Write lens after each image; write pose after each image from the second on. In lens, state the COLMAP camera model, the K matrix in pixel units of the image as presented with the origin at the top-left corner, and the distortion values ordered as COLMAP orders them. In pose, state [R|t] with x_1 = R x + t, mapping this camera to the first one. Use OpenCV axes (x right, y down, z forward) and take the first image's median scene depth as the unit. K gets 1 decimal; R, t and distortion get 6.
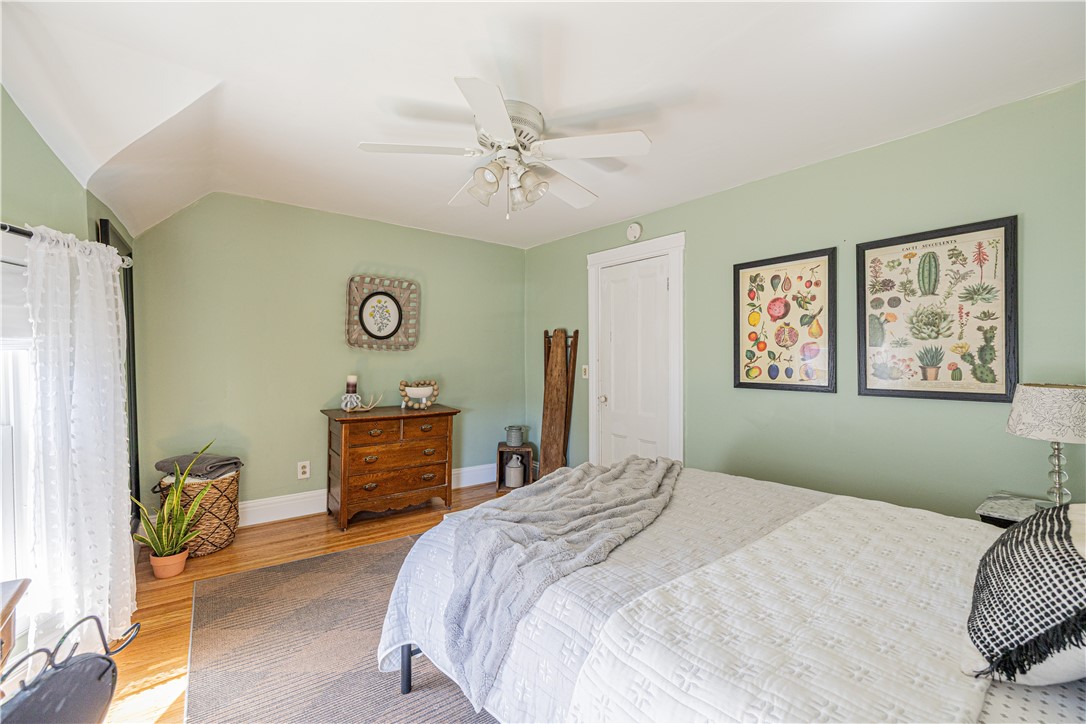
lens RADIAL K [[454.4, 0, 543.0], [0, 454.4, 362.0], [0, 0, 1]] dist [0.000353, 0.000086]
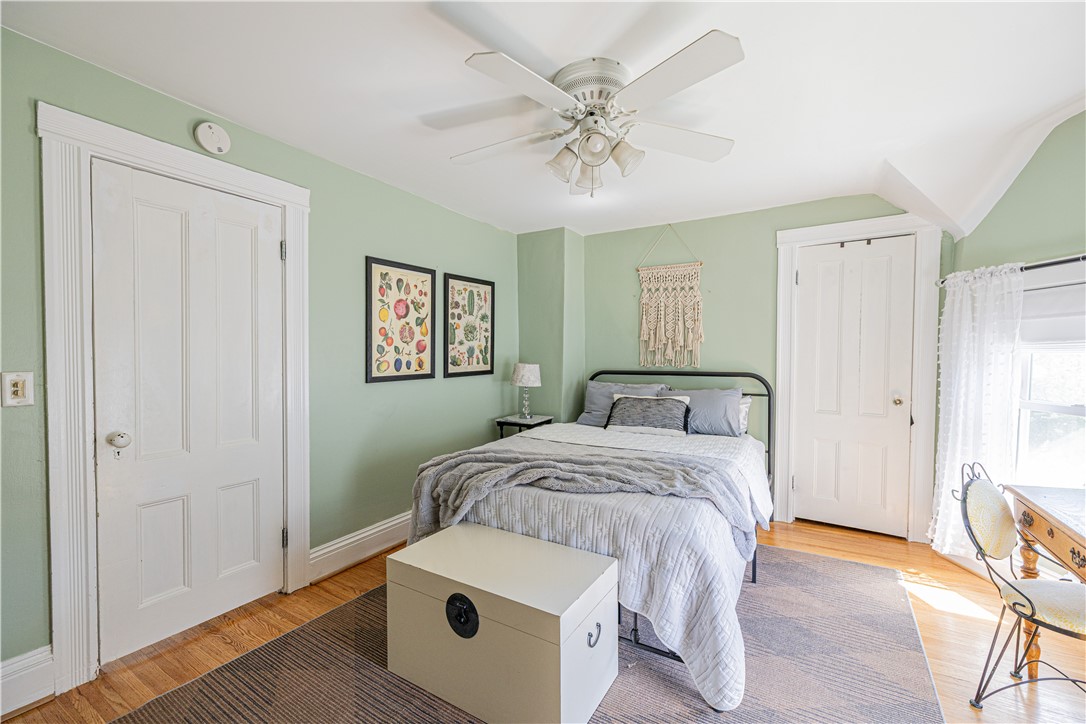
lens RADIAL K [[454.4, 0, 543.0], [0, 454.4, 362.0], [0, 0, 1]] dist [0.000353, 0.000086]
pose [[-0.352623, -0.027815, 0.935352, -0.704290], [0.003634, 0.999510, 0.031093, -0.019802], [-0.935758, 0.014363, -0.352349, 1.127014]]
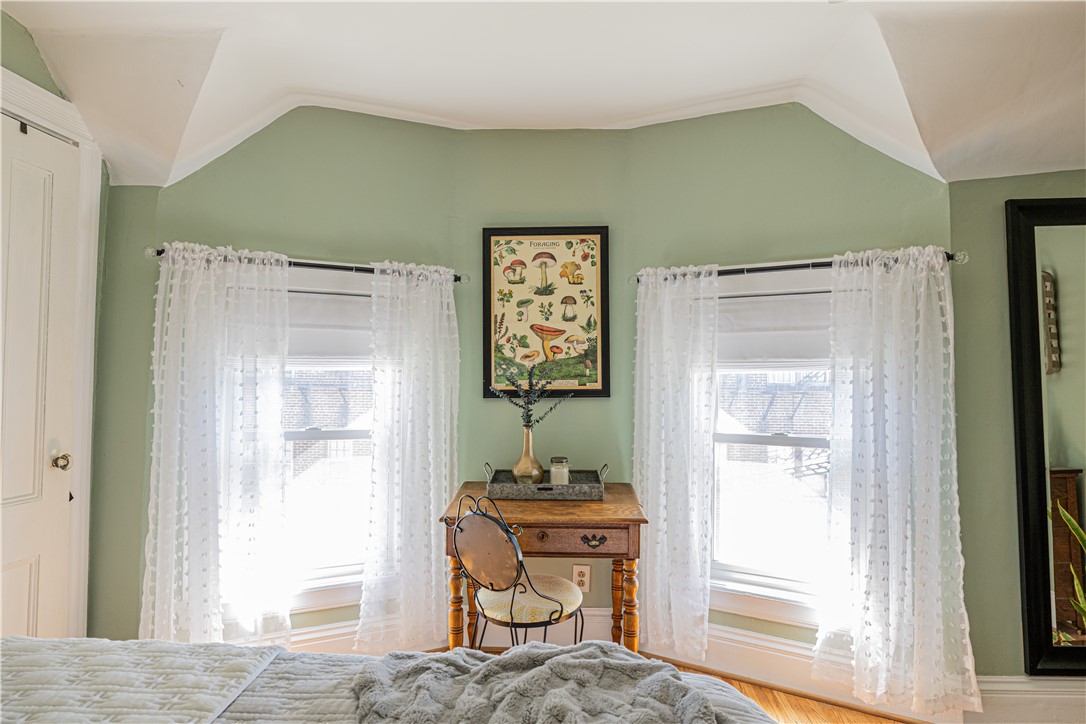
lens RADIAL K [[684.1, 0, 543.0], [0, 684.1, 362.0], [0, 0, 1]] dist [-0.001141, 0.000210]
pose [[-0.642138, -0.029801, -0.766010, 0.361586], [-0.017732, 0.999554, -0.024023, 0.001517], [0.766384, -0.001843, -0.642380, 0.921838]]
